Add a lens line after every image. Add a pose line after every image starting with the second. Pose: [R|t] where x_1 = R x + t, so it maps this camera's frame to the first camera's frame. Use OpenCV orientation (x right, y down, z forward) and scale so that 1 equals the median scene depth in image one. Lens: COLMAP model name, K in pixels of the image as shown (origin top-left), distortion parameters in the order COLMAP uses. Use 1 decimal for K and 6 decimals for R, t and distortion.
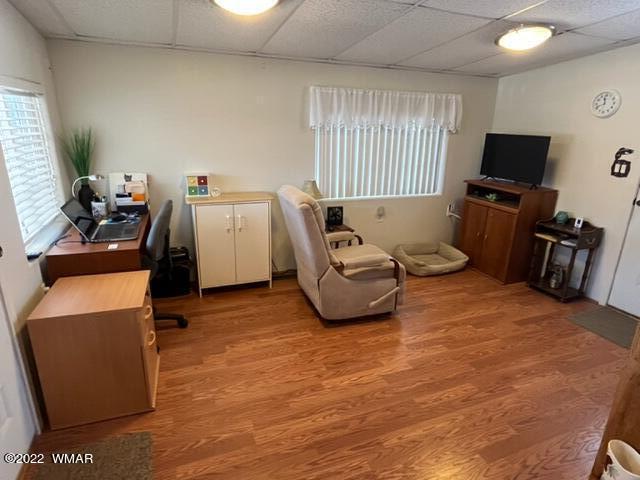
lens RADIAL K [[378.4, 0, 324.8], [0, 378.4, 240.1], [0, 0, 1]] dist [-0.004246, 0.000235]
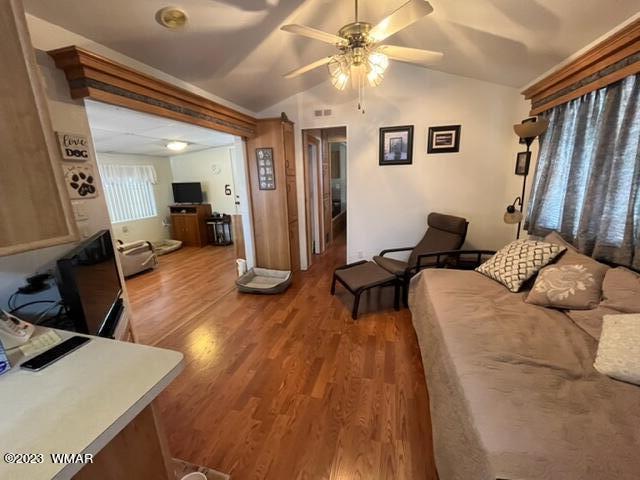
lens RADIAL K [[263.7, 0, 320.6], [0, 263.7, 240.3], [0, 0, 1]] dist [-0.000081, -0.000167]
pose [[0.609850, -0.232902, 0.757522, -0.312417], [0.279836, 0.957557, 0.069119, 0.189262], [-0.741468, 0.169829, 0.649140, -0.634409]]
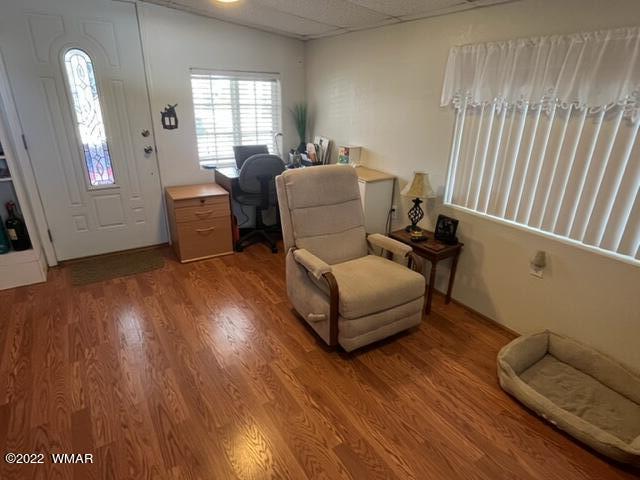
lens RADIAL K [[365.8, 0, 323.3], [0, 365.8, 240.9], [0, 0, 1]] dist [-0.000159, 0.002080]
pose [[0.197615, 0.343764, -0.918028, 0.714795], [-0.311207, 0.910050, 0.273786, -0.184574], [0.929569, 0.231593, 0.286821, 0.663864]]
